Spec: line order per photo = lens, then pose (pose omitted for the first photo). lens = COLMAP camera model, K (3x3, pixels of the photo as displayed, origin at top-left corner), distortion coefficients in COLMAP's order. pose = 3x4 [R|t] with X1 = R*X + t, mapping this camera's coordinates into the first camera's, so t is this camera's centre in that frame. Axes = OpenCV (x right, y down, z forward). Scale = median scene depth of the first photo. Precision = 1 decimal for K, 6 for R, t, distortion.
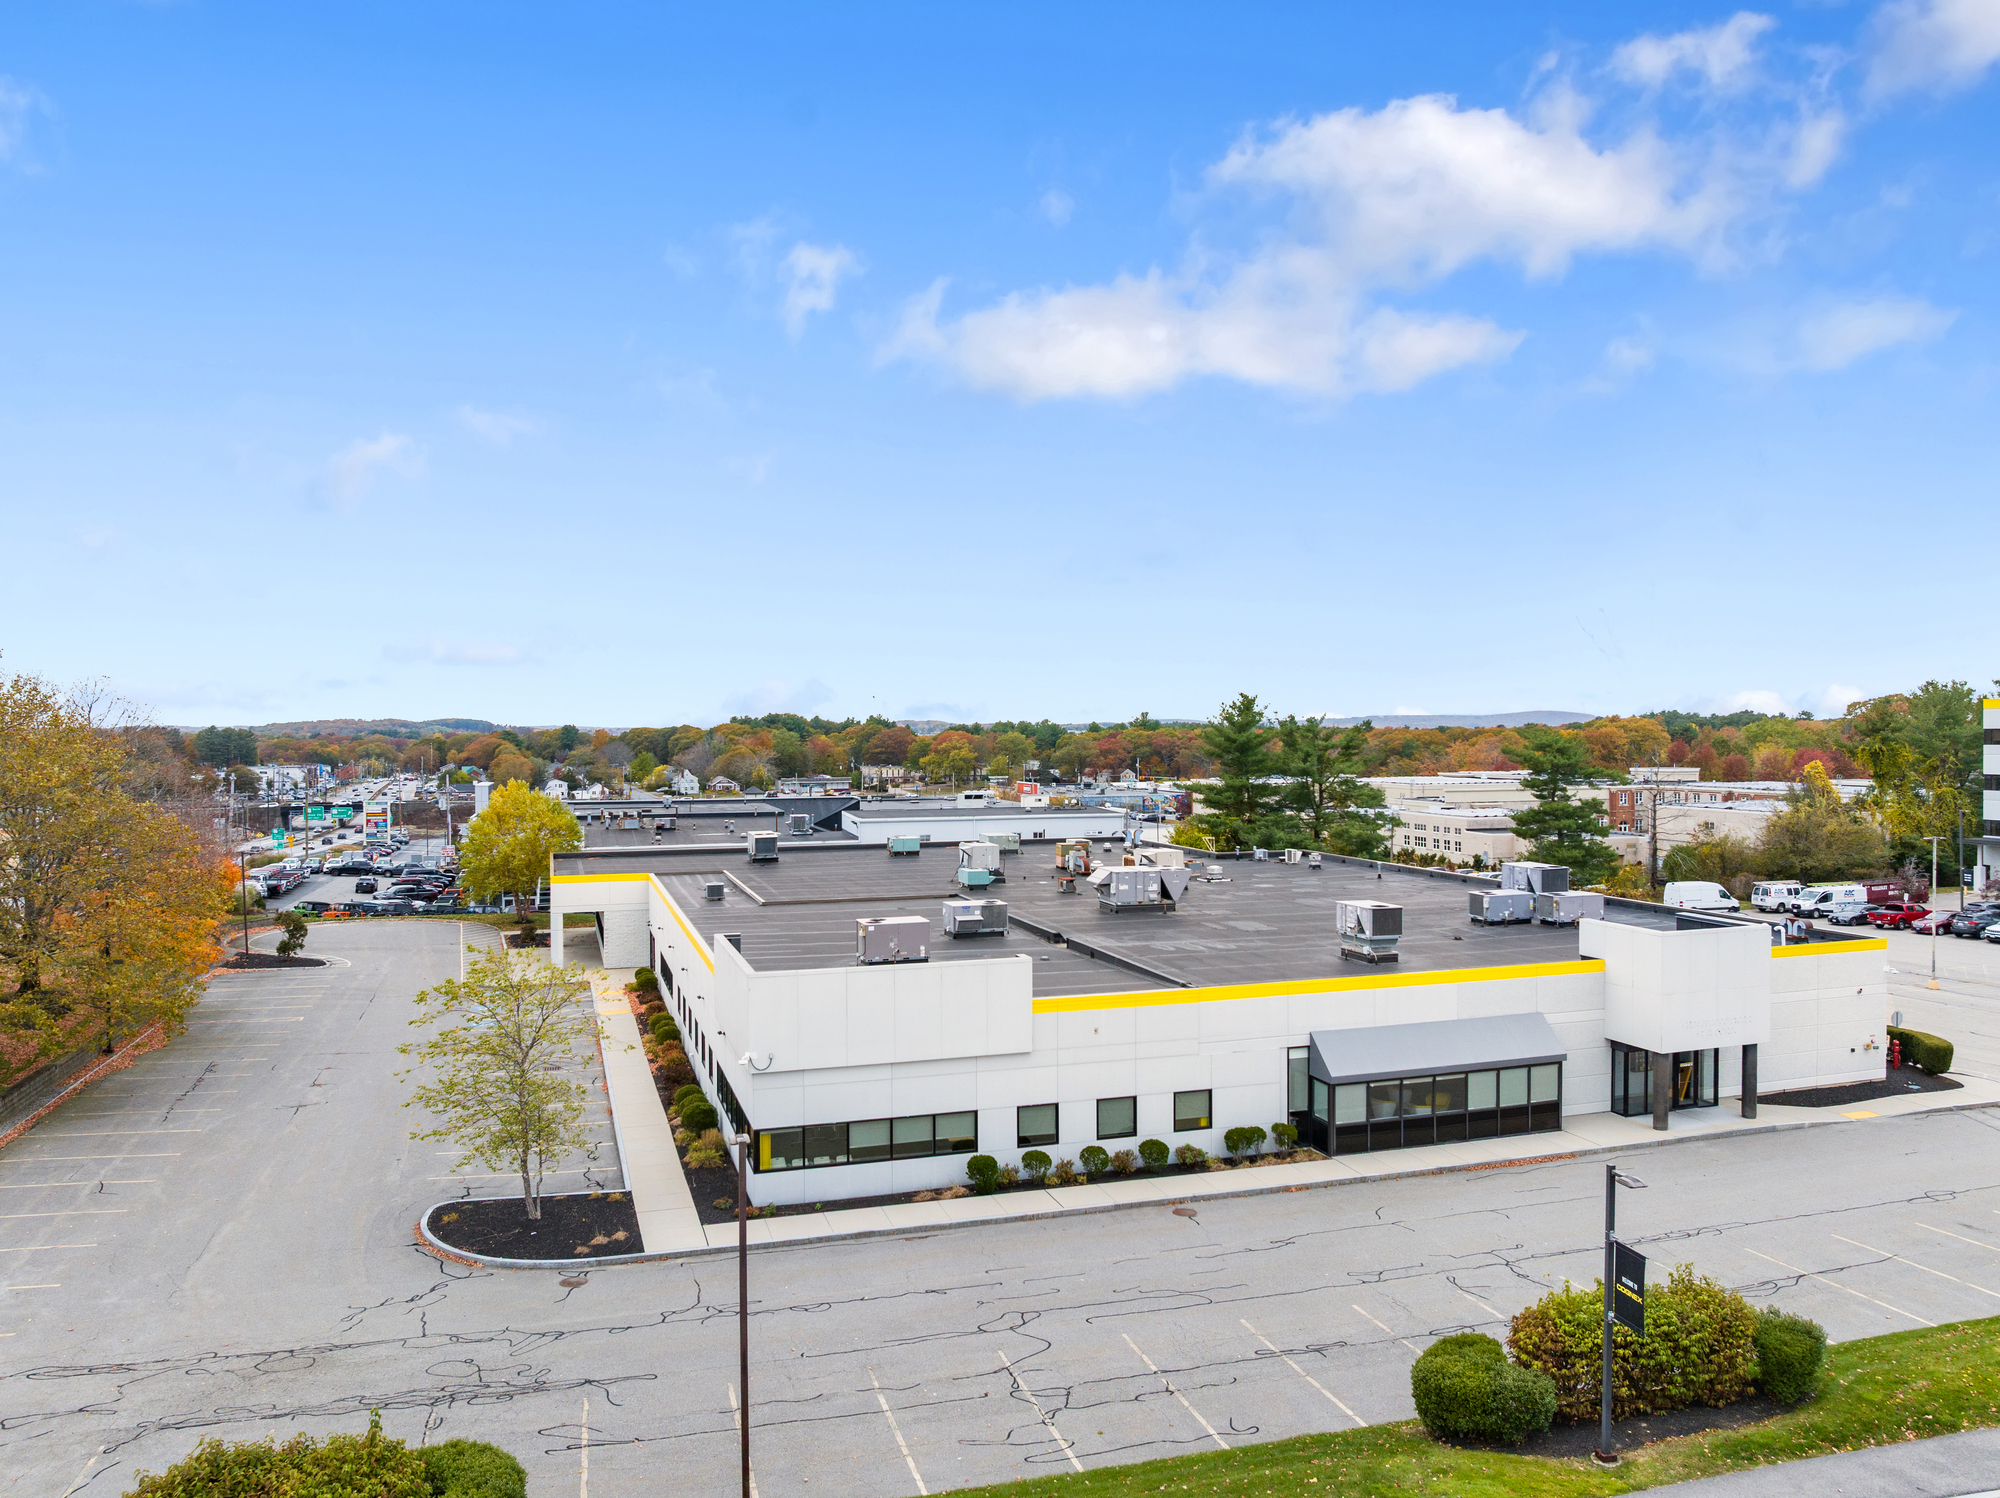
lens RADIAL K [[1406.7, 0, 1004.3], [0, 1406.7, 745.0], [0, 0, 1]] dist [-0.042793, 0.013128]
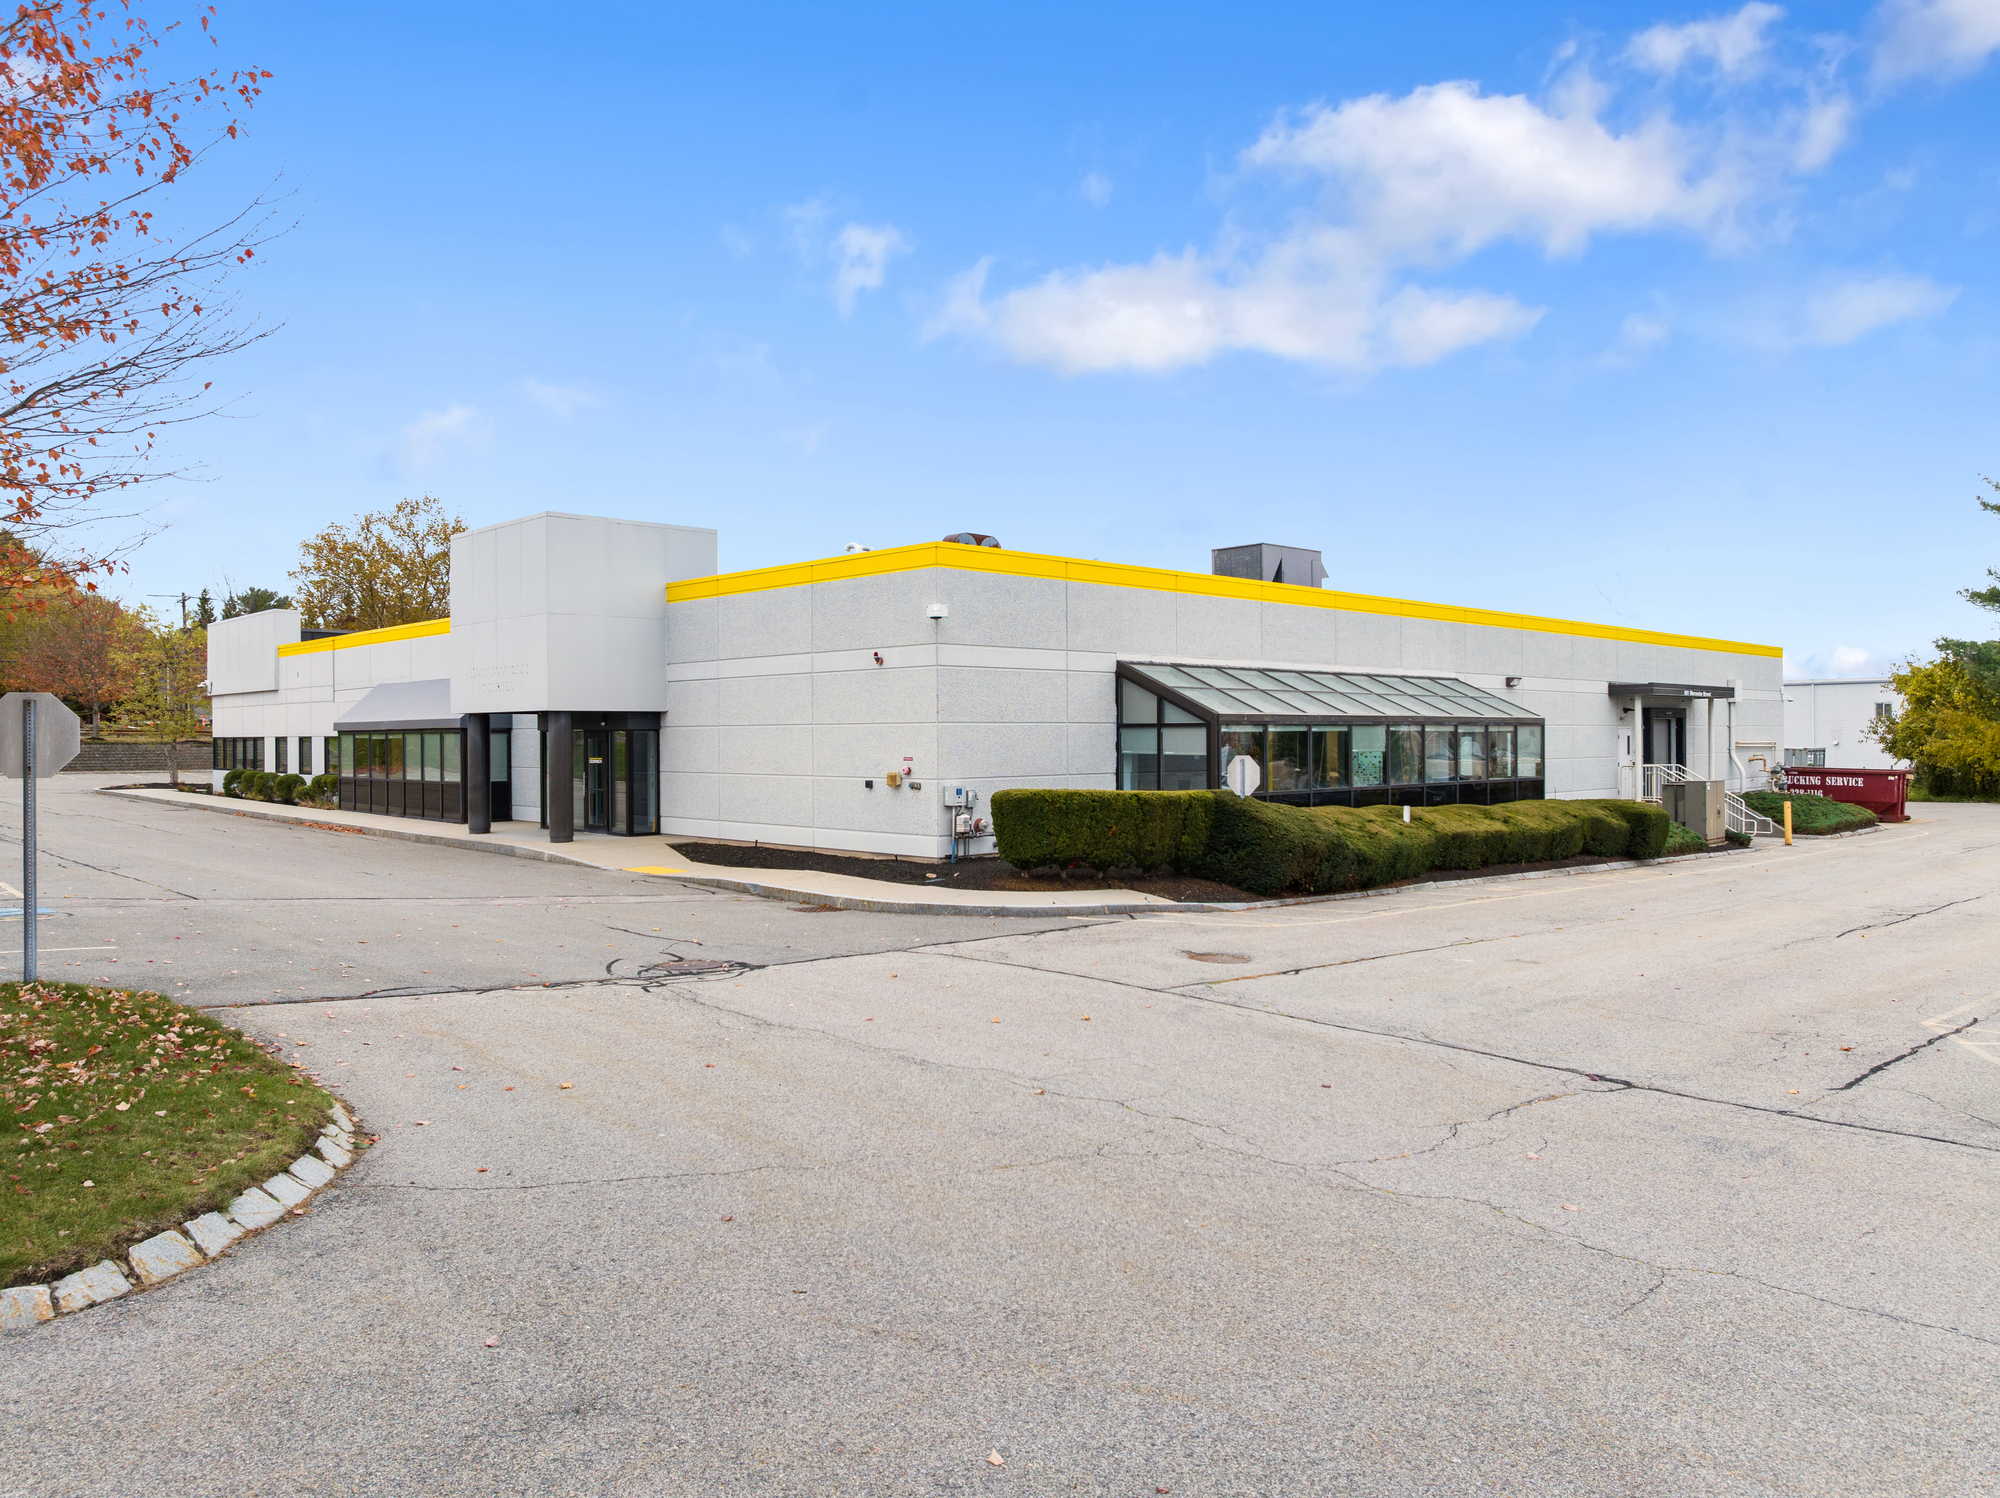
lens RADIAL K [[1406.7, 0, 1004.3], [0, 1406.7, 745.0], [0, 0, 1]] dist [-0.042793, 0.013128]
pose [[0.435286, 0.010622, -0.900229, 1.207456], [0.000768, 0.999926, 0.012170, 0.229491], [0.900292, -0.005989, 0.435246, 0.950191]]
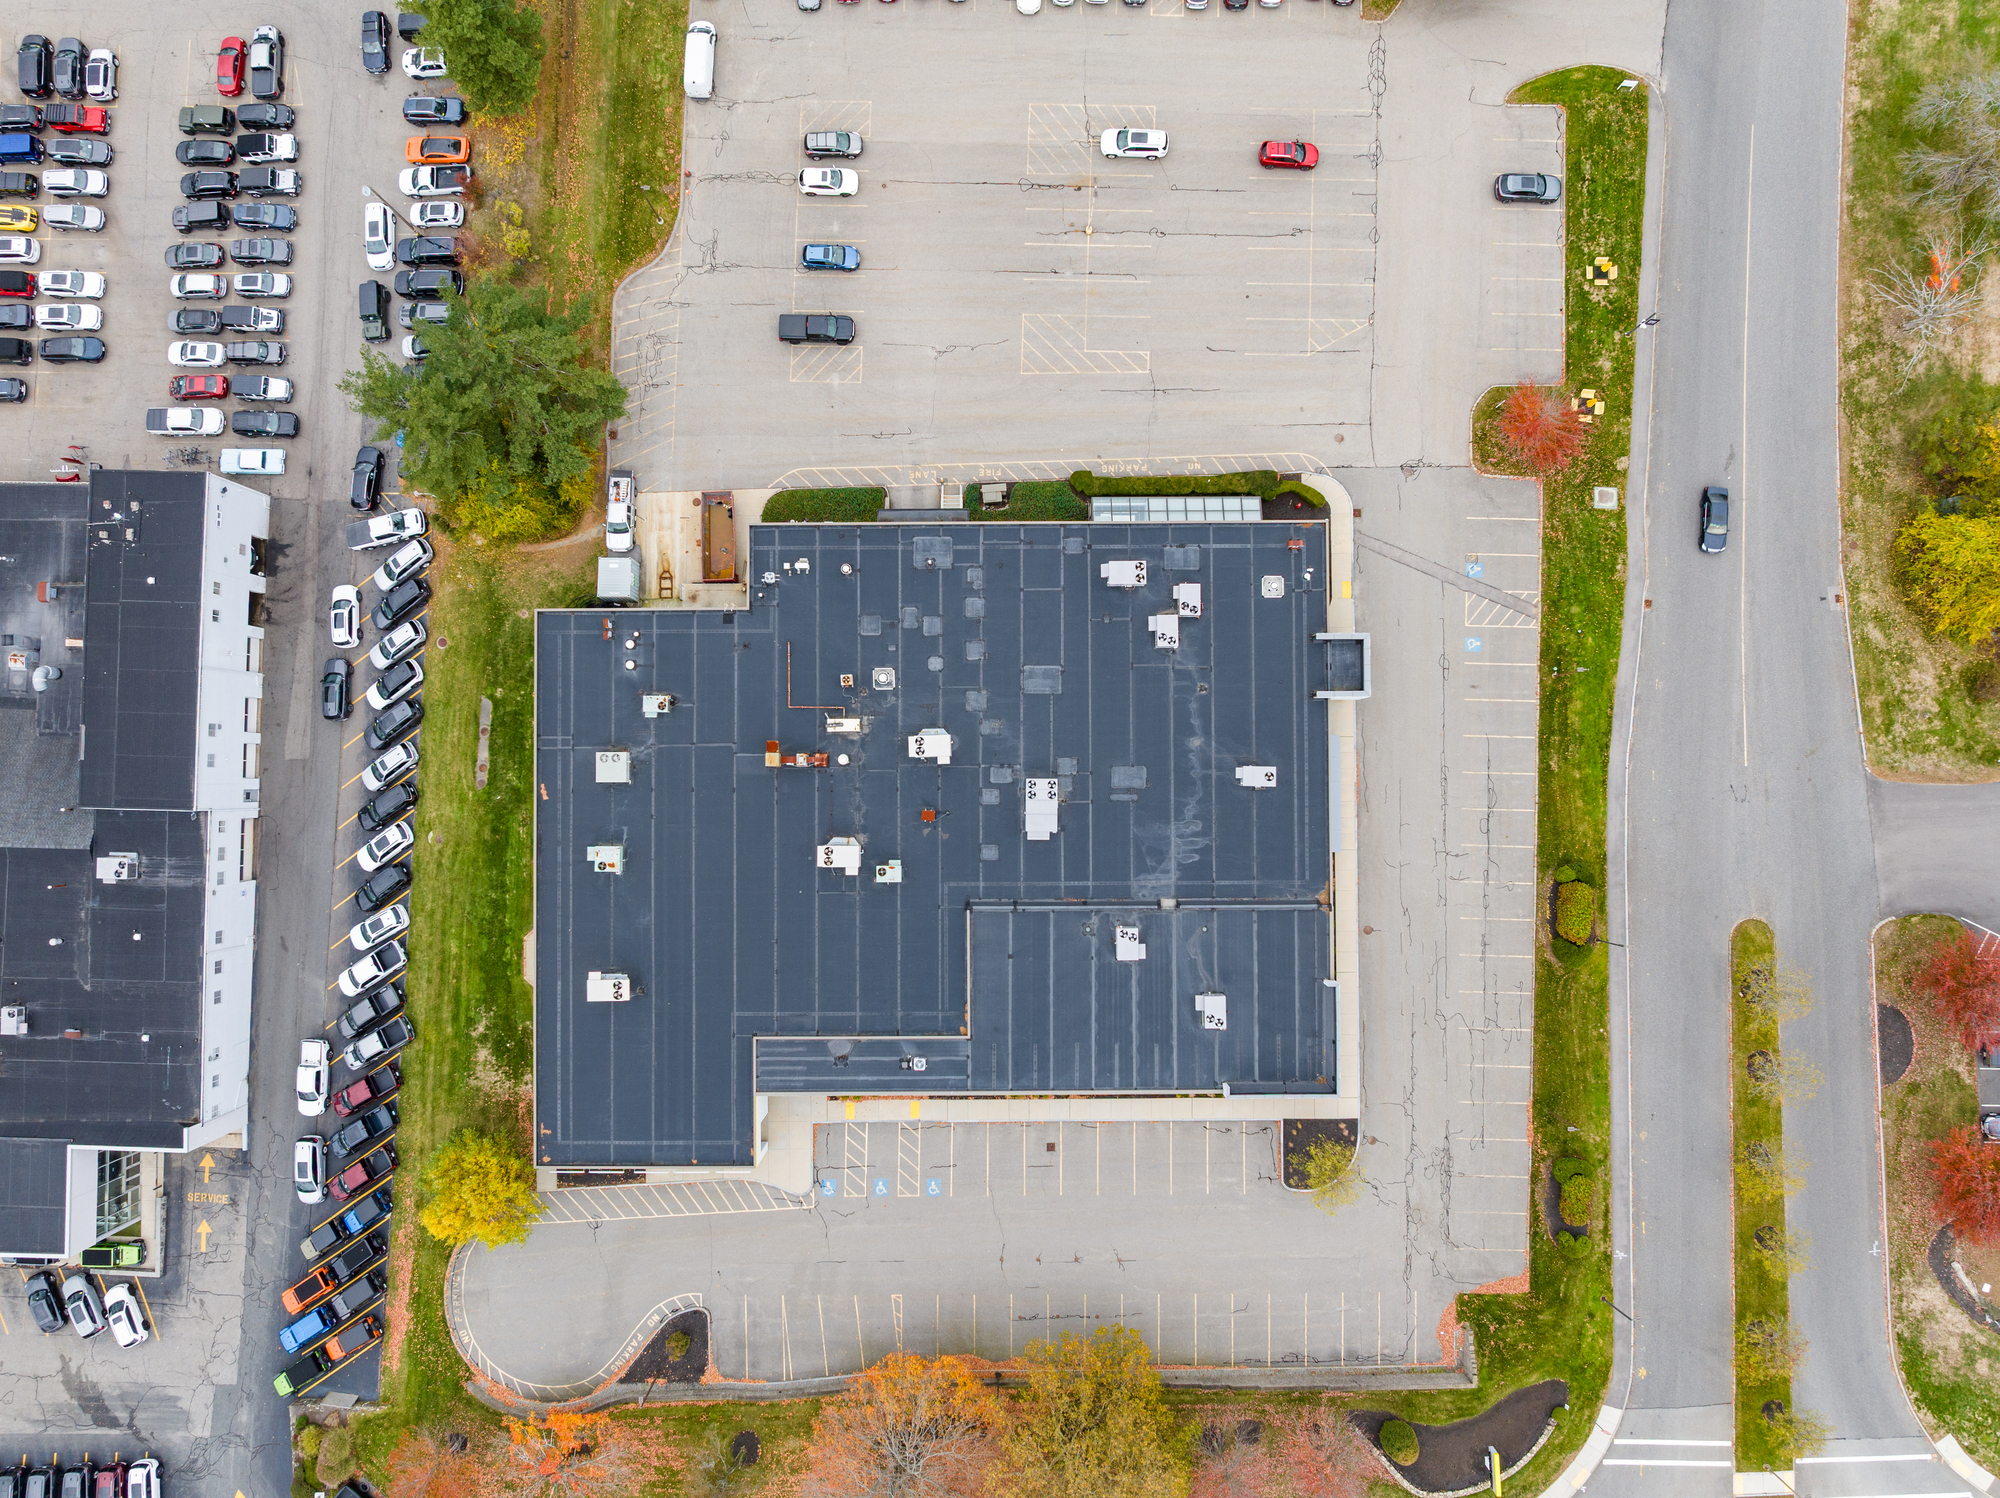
lens RADIAL K [[1406.7, 0, 1004.3], [0, 1406.7, 745.0], [0, 0, 1]] dist [-0.042793, 0.013128]
pose [[0.303845, -0.952289, 0.028686, 0.154450], [-0.000274, 0.030022, 0.999549, -2.120852], [-0.952721, -0.303716, 0.008861, 1.525101]]
